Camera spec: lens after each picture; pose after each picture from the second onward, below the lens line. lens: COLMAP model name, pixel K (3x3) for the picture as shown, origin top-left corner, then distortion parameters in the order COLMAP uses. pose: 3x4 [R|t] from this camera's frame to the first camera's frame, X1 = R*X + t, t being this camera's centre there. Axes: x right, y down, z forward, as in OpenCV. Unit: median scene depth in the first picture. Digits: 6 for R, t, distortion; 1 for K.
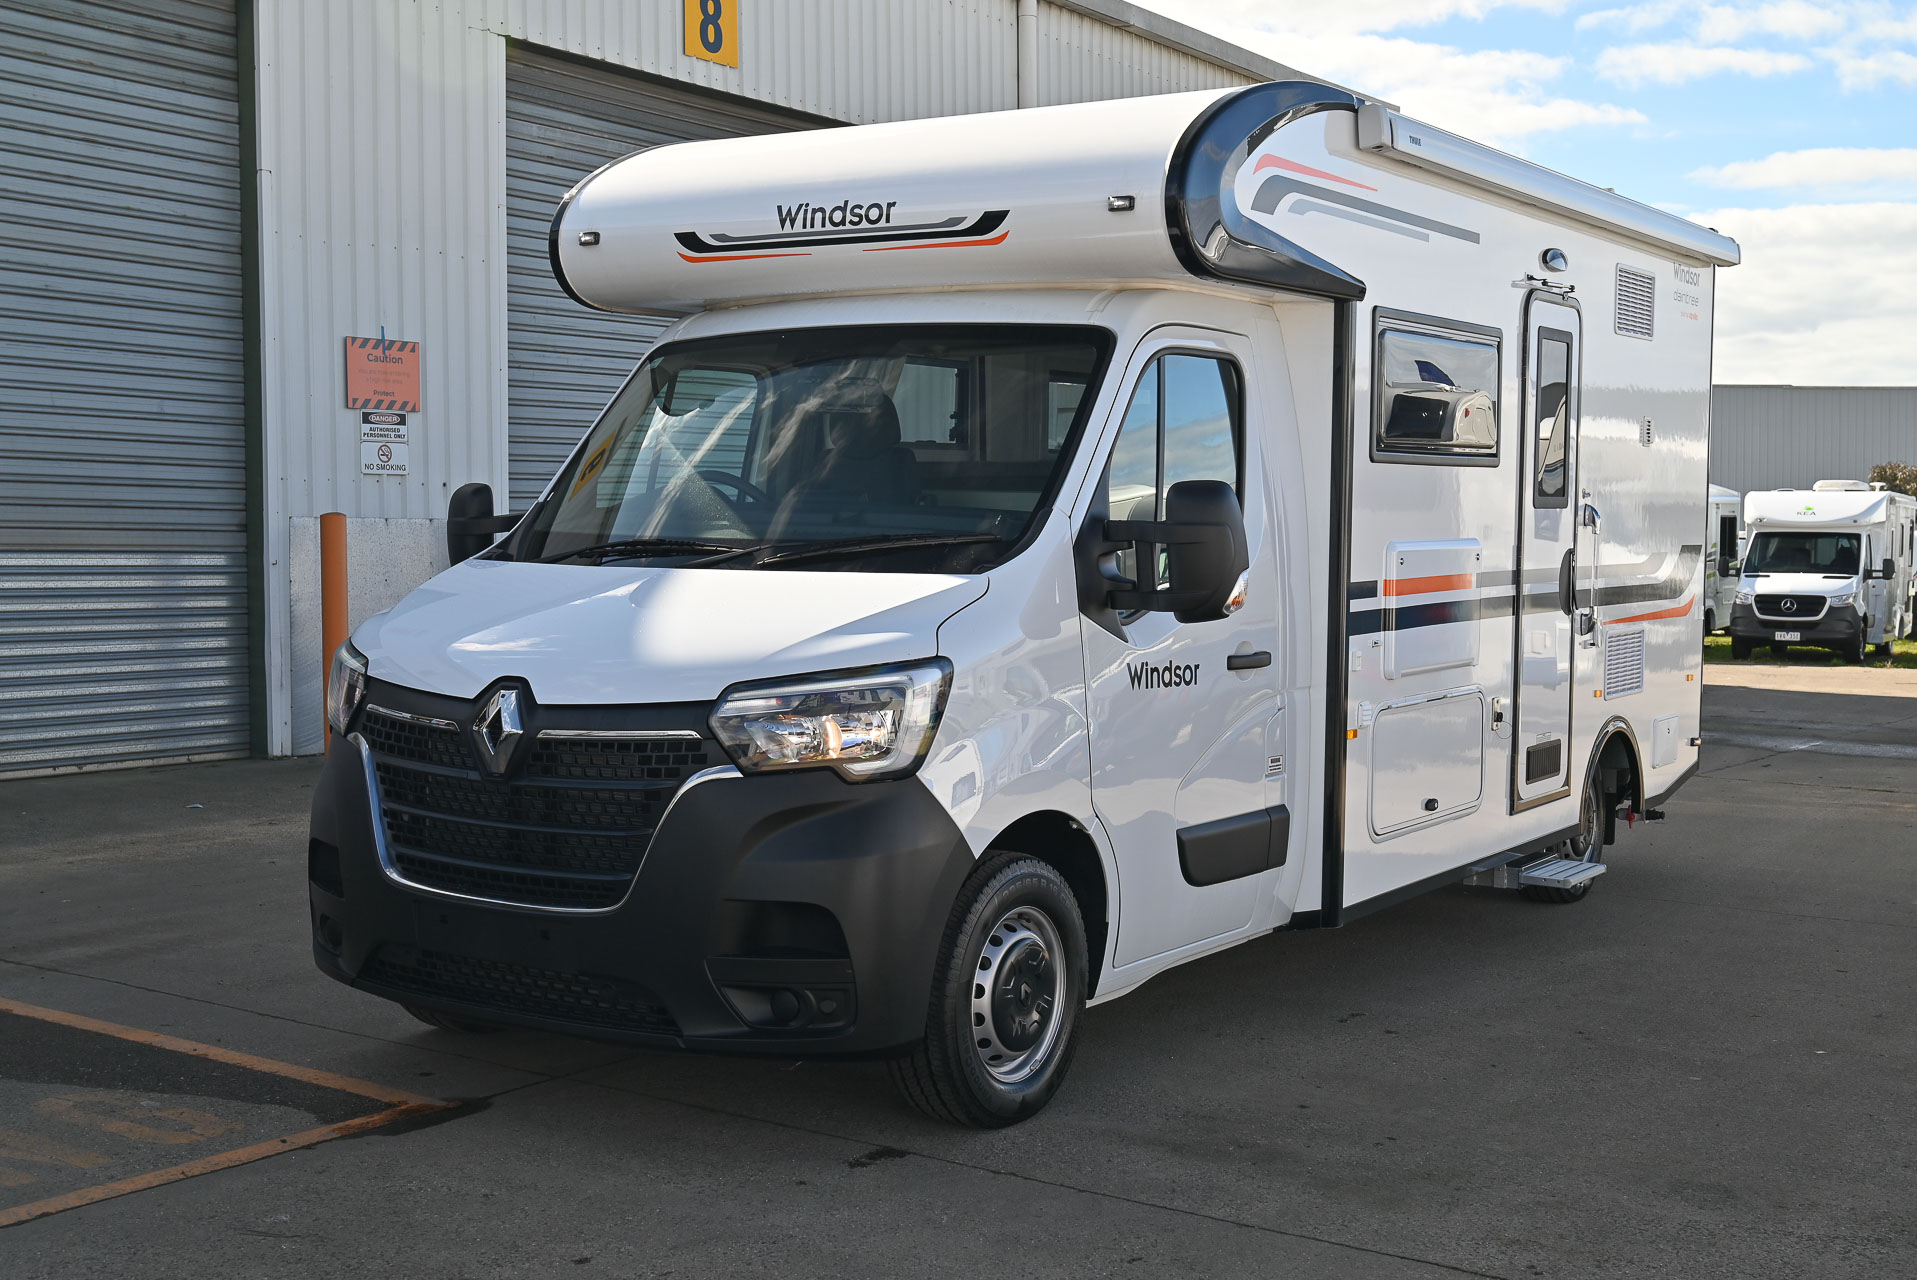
lens RADIAL K [[2294.1, 0, 956.5], [0, 2294.1, 621.4], [0, 0, 1]] dist [-0.005760, 0.000000]
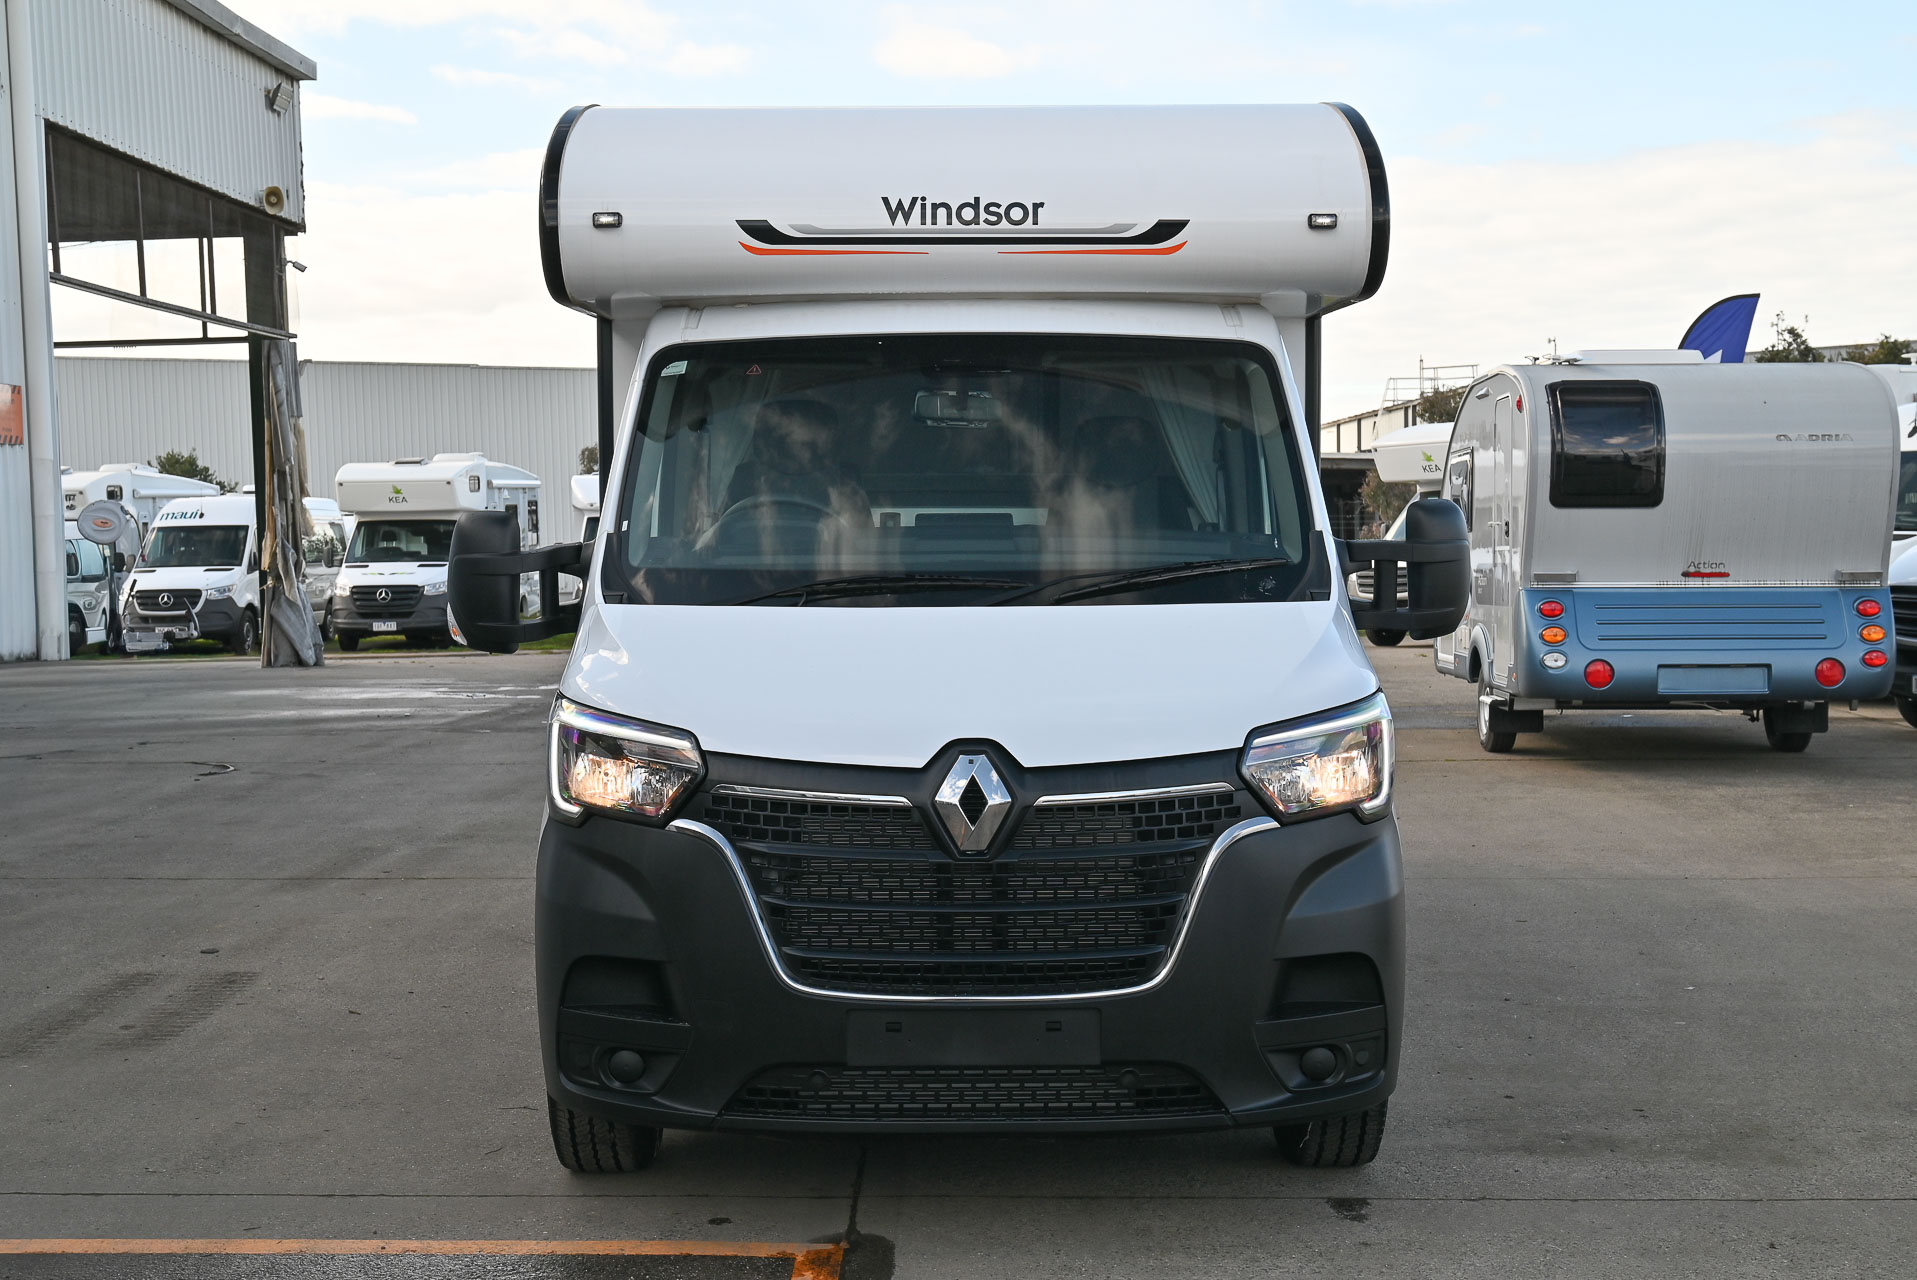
lens RADIAL K [[2410.5, 0, 970.3], [0, 2410.5, 649.6], [0, 0, 1]] dist [-0.007474, 0.000000]
pose [[0.829830, -0.049167, 0.555847, -0.604222], [0.041550, 0.998790, 0.026317, -0.029068], [-0.556468, 0.001257, 0.830868, 0.206305]]
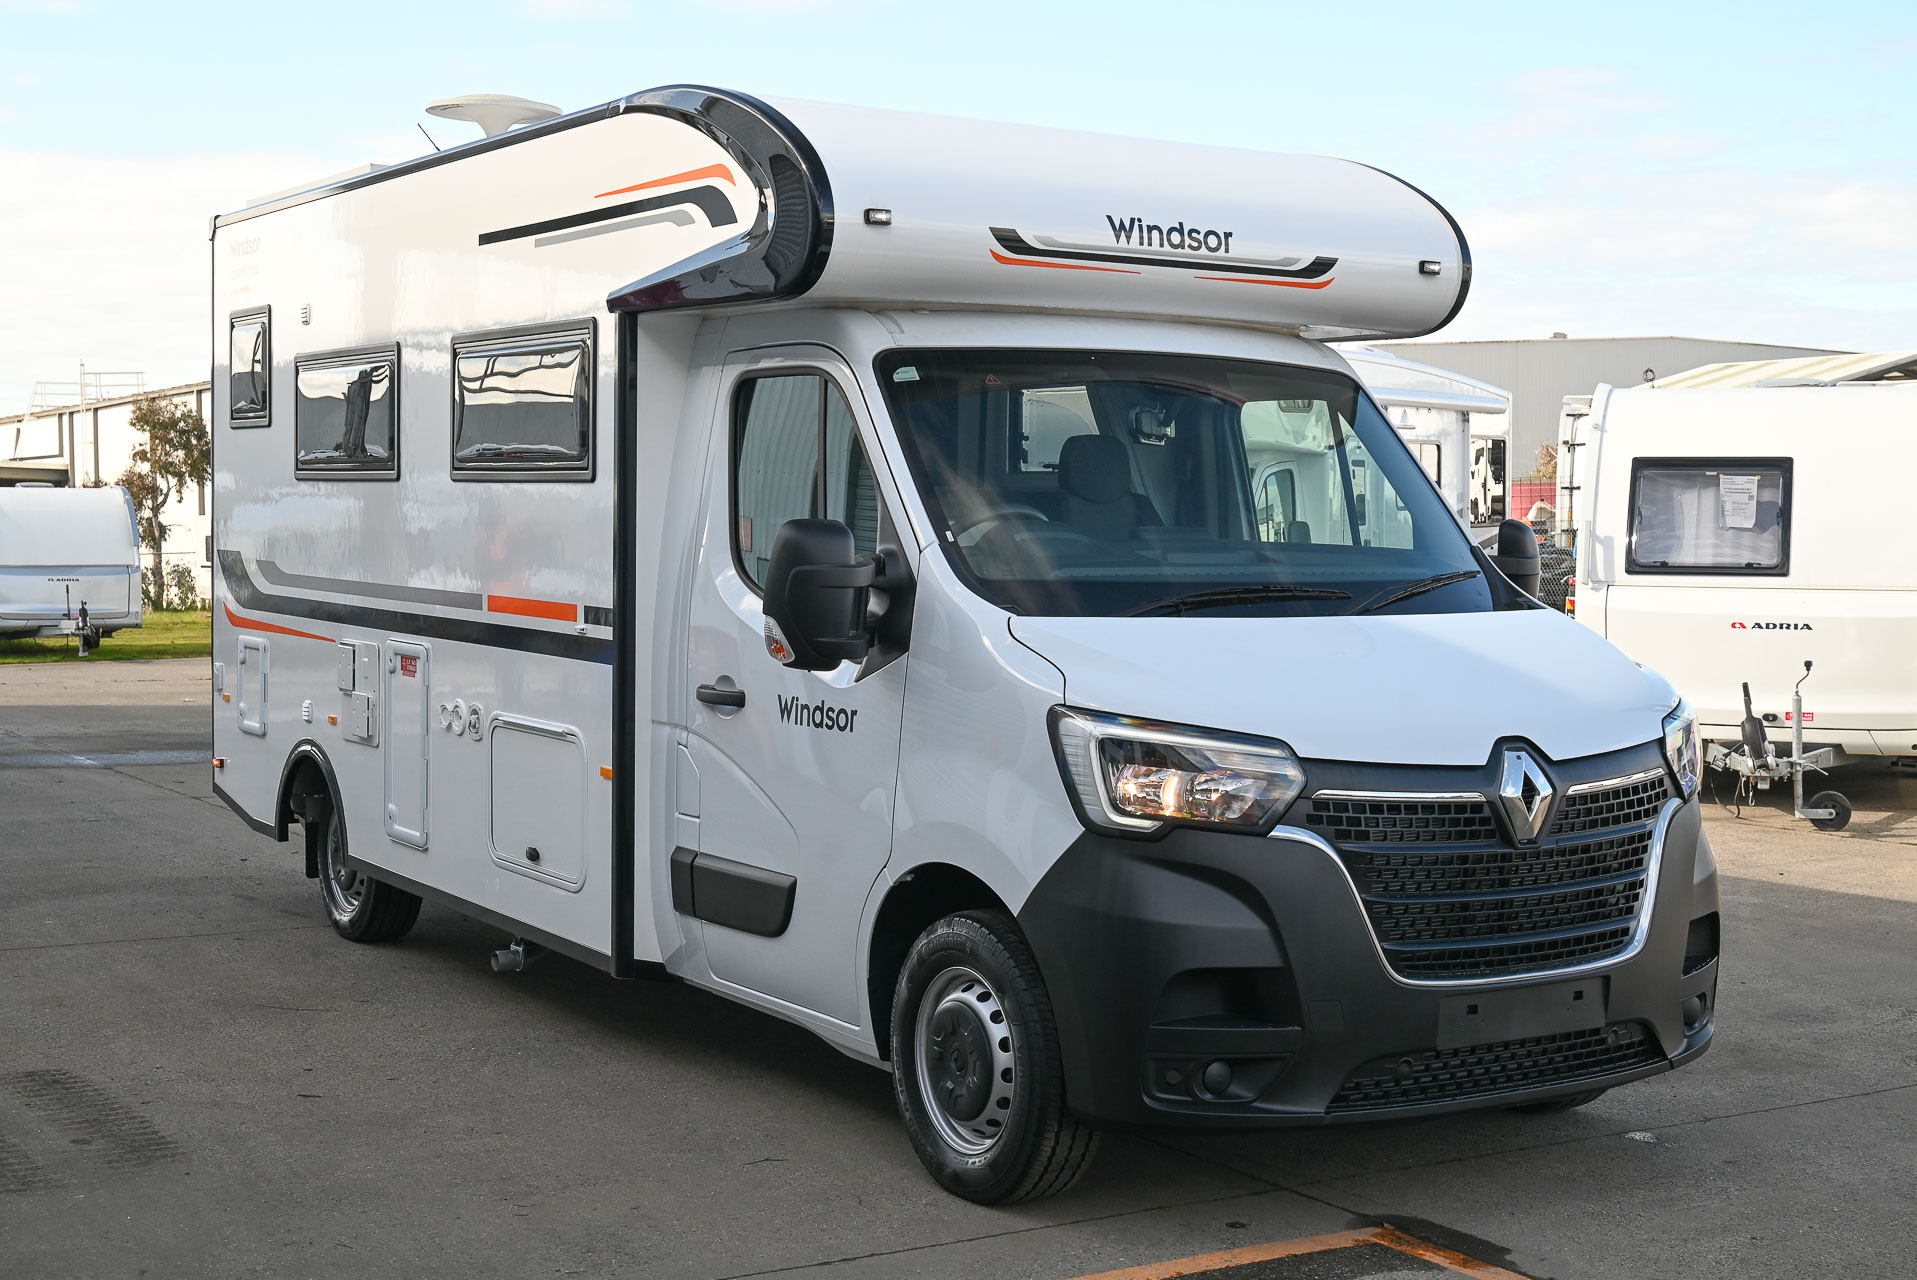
lens RADIAL K [[2454.7, 0, 954.7], [0, 2454.7, 634.0], [0, 0, 1]] dist [-0.021814, 0.000000]
pose [[0.414172, -0.049267, 0.908864, -1.035609], [0.040246, 0.998549, 0.035789, -0.054538], [-0.909308, 0.021755, 0.415554, 0.678946]]
